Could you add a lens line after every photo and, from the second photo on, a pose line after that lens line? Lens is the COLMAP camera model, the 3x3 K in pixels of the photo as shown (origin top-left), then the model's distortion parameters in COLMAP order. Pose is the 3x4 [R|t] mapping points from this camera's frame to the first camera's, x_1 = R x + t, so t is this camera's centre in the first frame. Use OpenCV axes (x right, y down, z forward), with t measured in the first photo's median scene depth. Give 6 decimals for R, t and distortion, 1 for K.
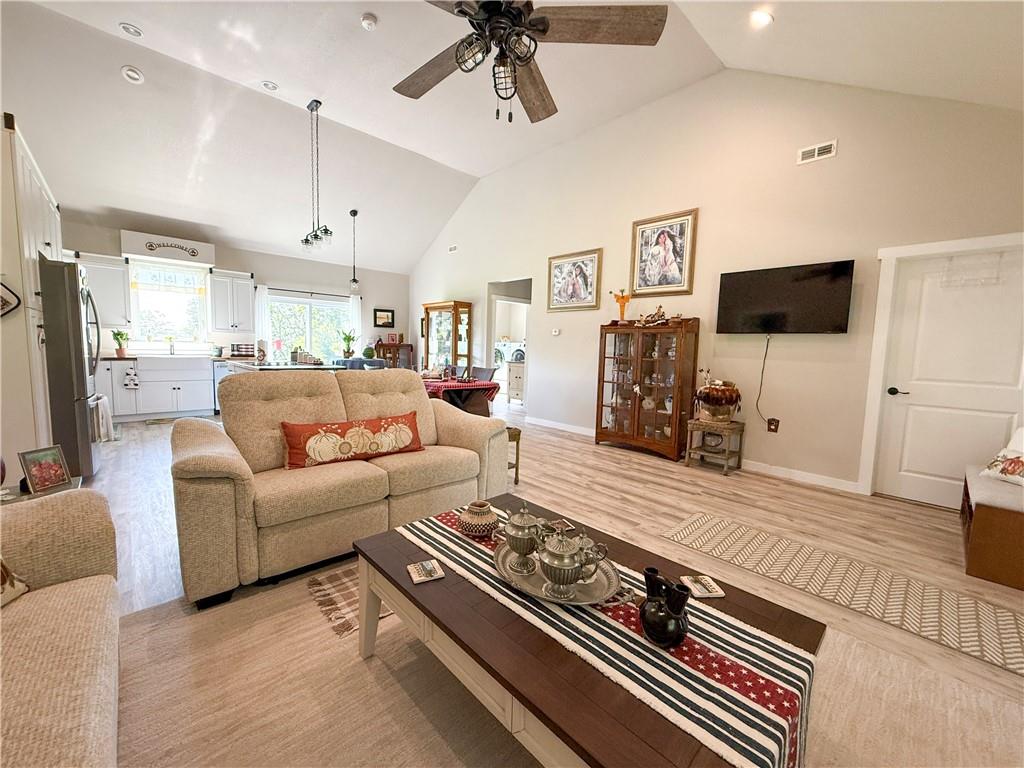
lens RADIAL K [[412.1, 0, 511.1], [0, 412.1, 383.2], [0, 0, 1]] dist [-0.000578, 0.000179]
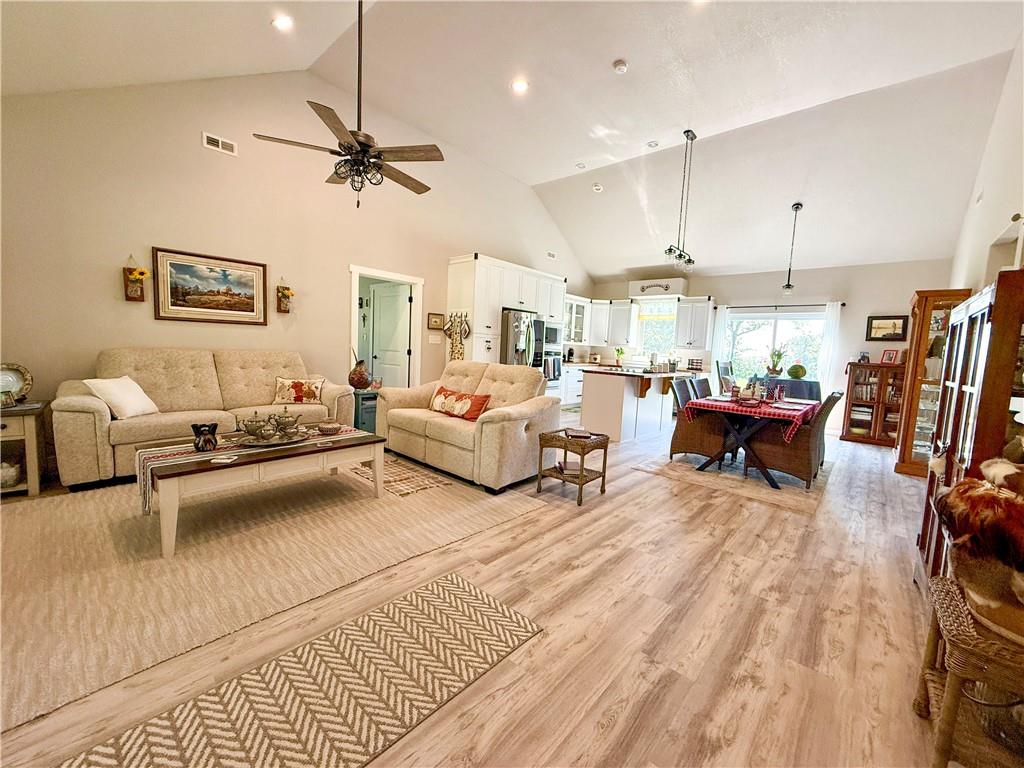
lens RADIAL K [[412.1, 0, 510.0], [0, 412.1, 385.2], [0, 0, 1]] dist [-0.000578, 0.000179]
pose [[0.075877, 0.068444, -0.994765, 0.775783], [-0.131883, 0.989565, 0.058027, -0.034926], [0.988357, 0.126790, 0.084112, 0.677579]]
